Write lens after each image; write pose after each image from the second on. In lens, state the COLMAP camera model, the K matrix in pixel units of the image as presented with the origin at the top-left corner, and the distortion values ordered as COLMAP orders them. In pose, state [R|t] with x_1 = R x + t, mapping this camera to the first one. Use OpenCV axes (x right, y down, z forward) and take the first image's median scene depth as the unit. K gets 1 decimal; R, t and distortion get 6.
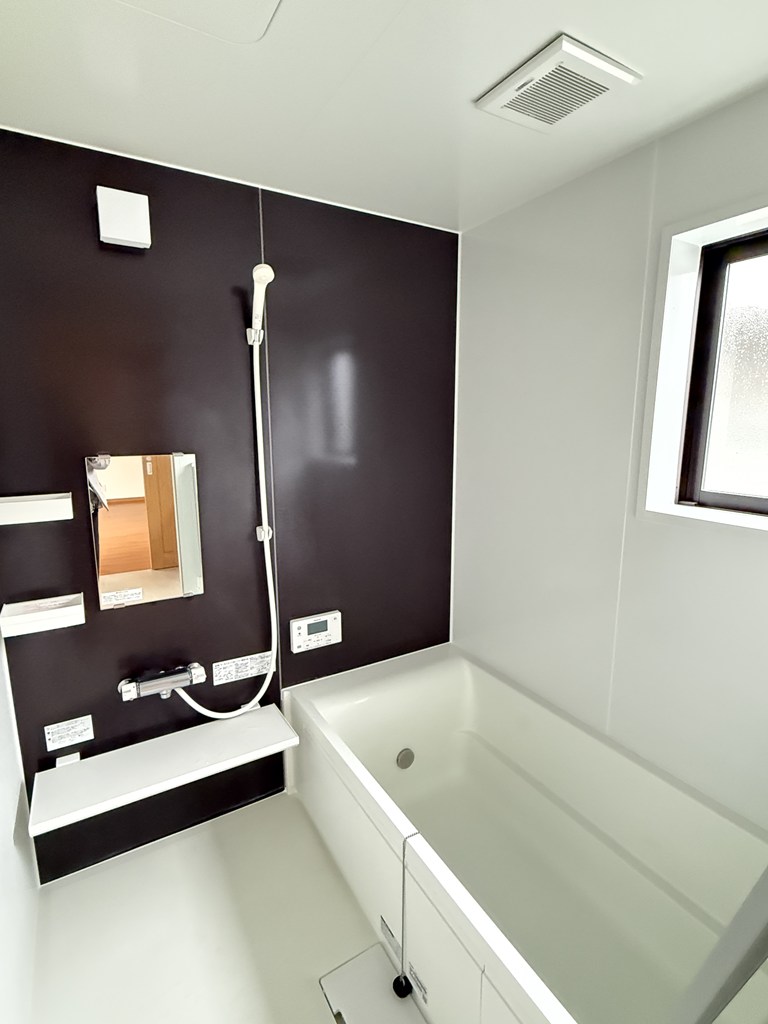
lens RADIAL K [[507.0, 0, 388.3], [0, 507.0, 514.5], [0, 0, 1]] dist [0.000121, 0.000203]
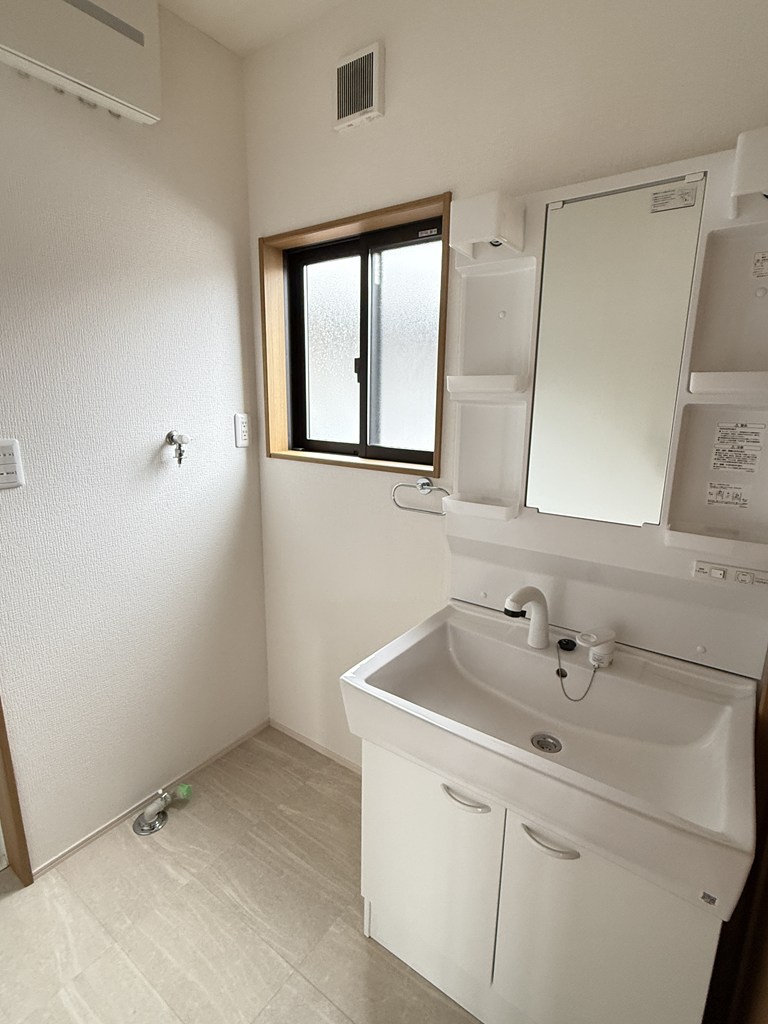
lens RADIAL K [[507.0, 0, 388.3], [0, 507.0, 514.5], [0, 0, 1]] dist [0.000121, 0.000203]
pose [[0.917946, -0.081022, 0.388343, 0.600237], [0.057462, 0.995754, 0.071923, 0.123122], [-0.392521, -0.043706, 0.918704, -0.466990]]
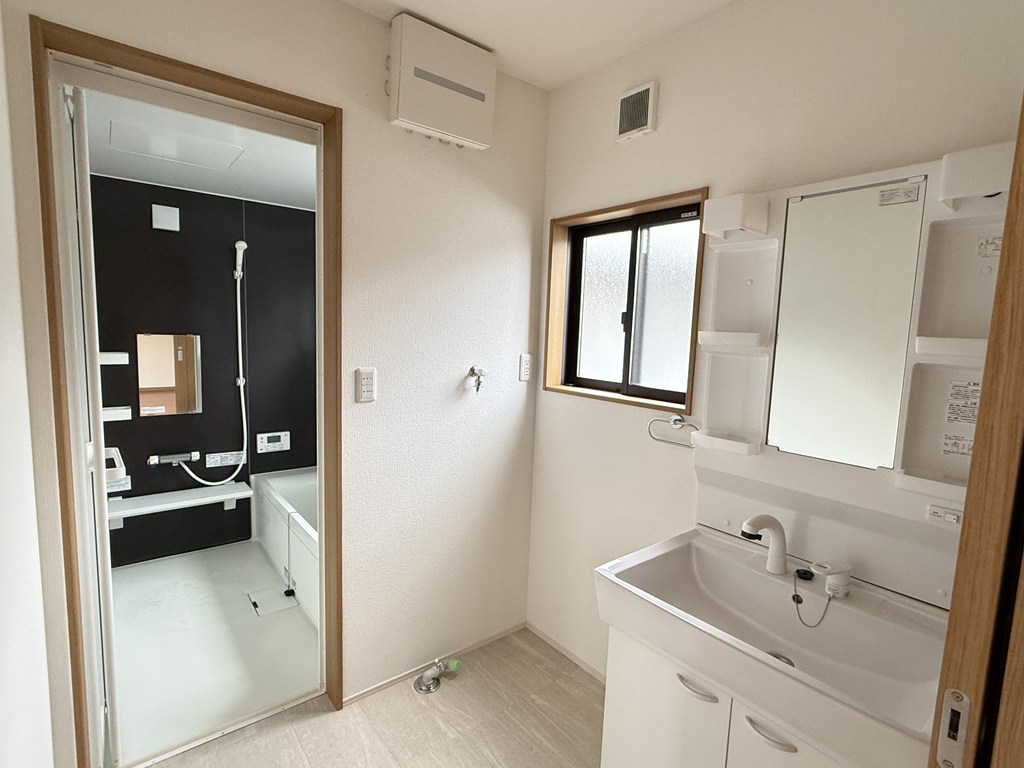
lens RADIAL K [[507.0, 0, 511.0], [0, 507.0, 381.5], [0, 0, 1]] dist [0.000121, 0.000203]
pose [[0.990940, 0.019373, 0.132899, 0.454216], [-0.010153, 0.997516, -0.069710, 0.148599], [-0.133920, 0.067729, 0.988675, -0.880551]]
